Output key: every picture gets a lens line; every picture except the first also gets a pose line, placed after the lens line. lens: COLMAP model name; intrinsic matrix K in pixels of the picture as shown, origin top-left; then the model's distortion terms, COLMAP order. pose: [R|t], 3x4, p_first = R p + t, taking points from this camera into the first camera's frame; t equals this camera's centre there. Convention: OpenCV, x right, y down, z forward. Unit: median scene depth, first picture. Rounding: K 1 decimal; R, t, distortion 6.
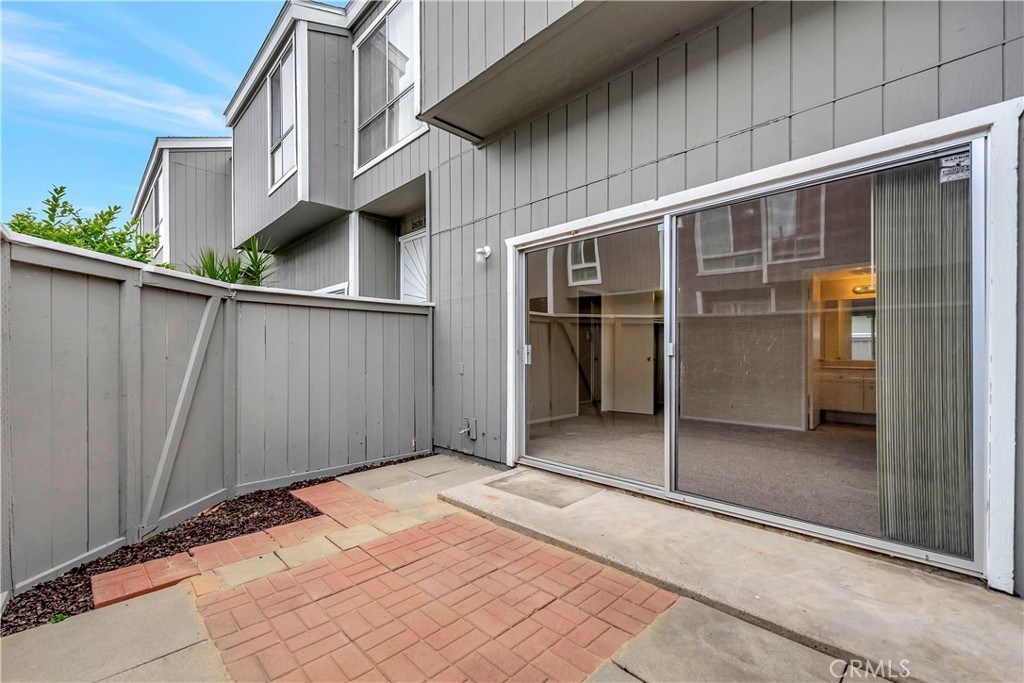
lens RADIAL K [[437.4, 0, 508.0], [0, 437.4, 352.5], [0, 0, 1]] dist [-0.002768, -0.000283]
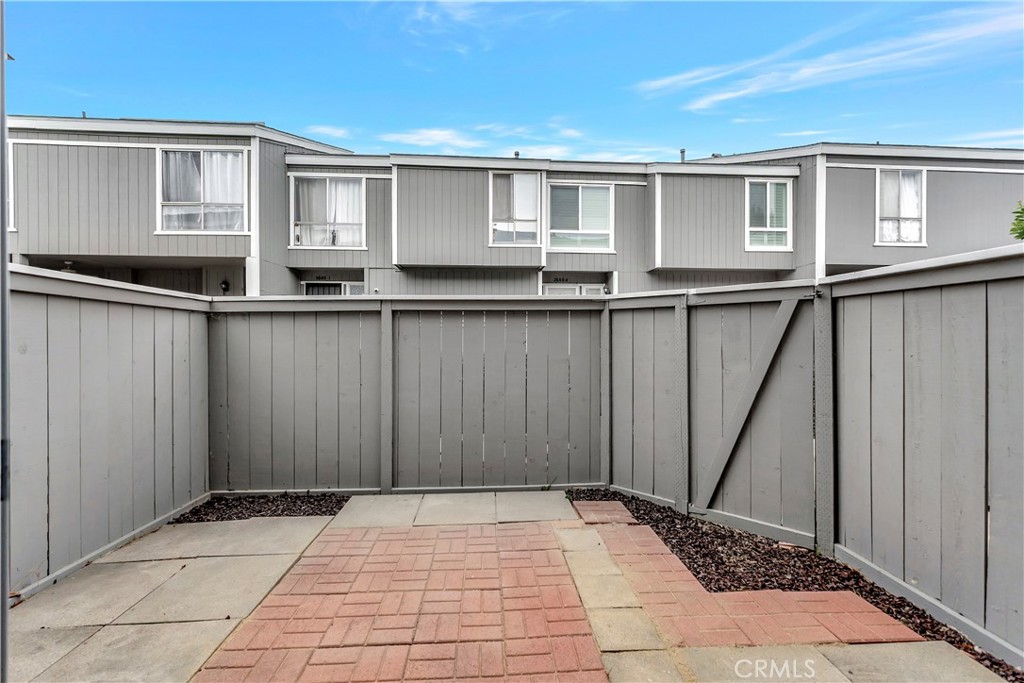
lens RADIAL K [[427.7, 0, 514.4], [0, 427.7, 336.4], [0, 0, 1]] dist [0.003537, 0.000247]
pose [[-0.648820, -0.001939, -0.760939, 0.320908], [0.000891, 0.999994, -0.003307, -0.054310], [0.760941, -0.002824, -0.648814, 1.140937]]
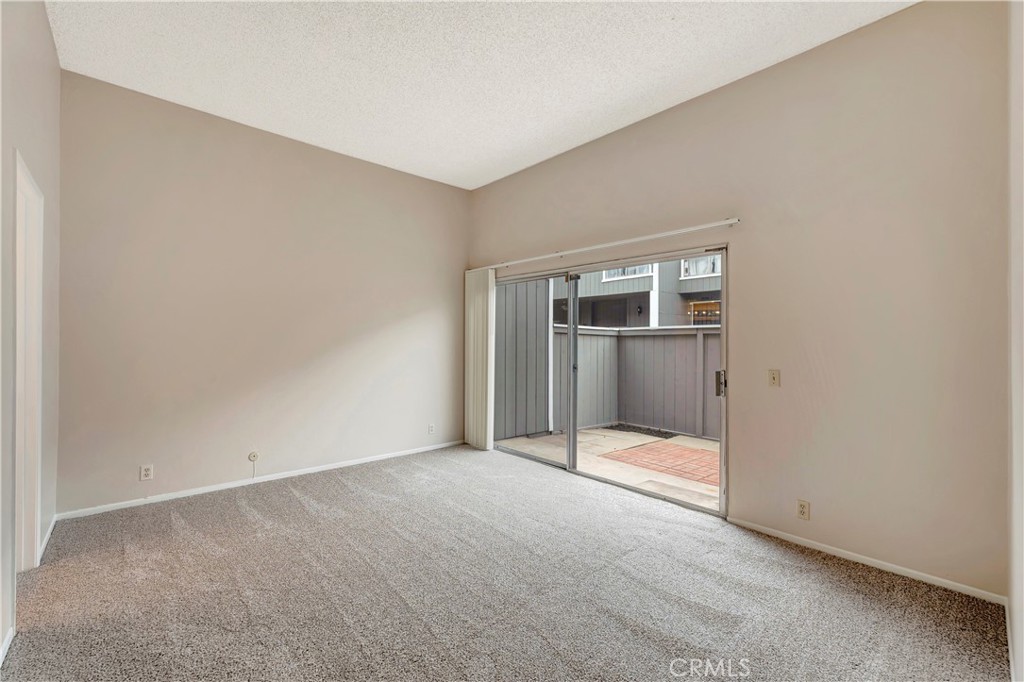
lens RADIAL K [[437.6, 0, 512.0], [0, 437.6, 341.0], [0, 0, 1]] dist [0.003061, 0.000304]
pose [[-0.999006, -0.006636, 0.044071, 0.455352], [-0.006789, 0.999971, -0.003311, -0.081841], [-0.044048, -0.003607, -0.999023, 2.183353]]
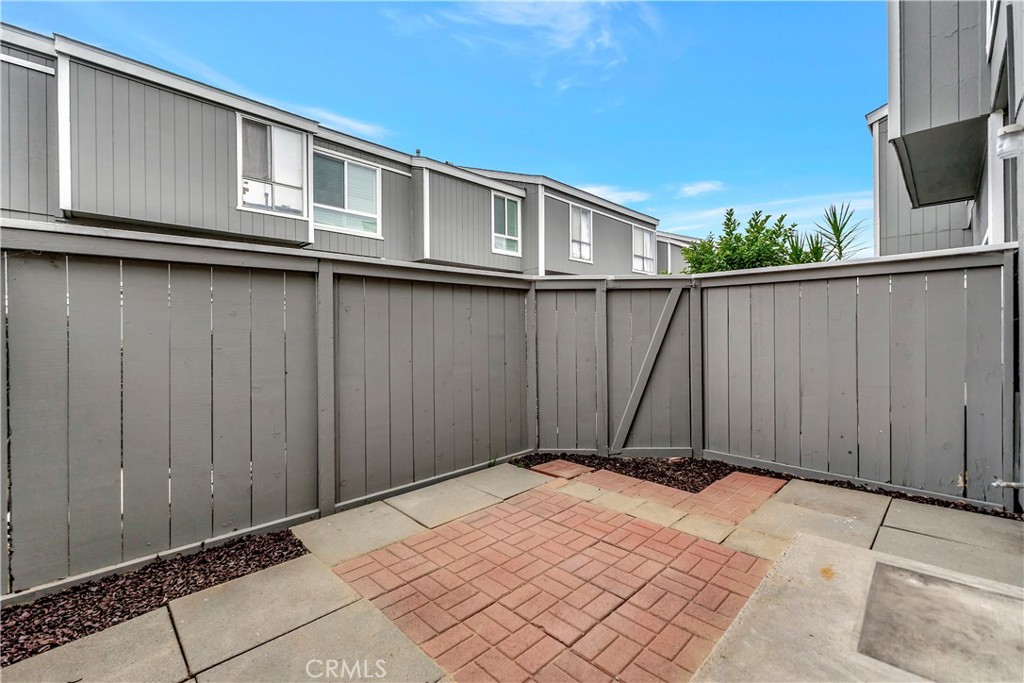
lens RADIAL K [[429.5, 0, 515.5], [0, 429.5, 332.3], [0, 0, 1]] dist [-0.000162, 0.000175]
pose [[0.004773, 0.001872, -0.999987, 0.536618], [0.007218, 0.999972, 0.001907, -0.008255], [0.999963, -0.007227, 0.004760, 0.542698]]
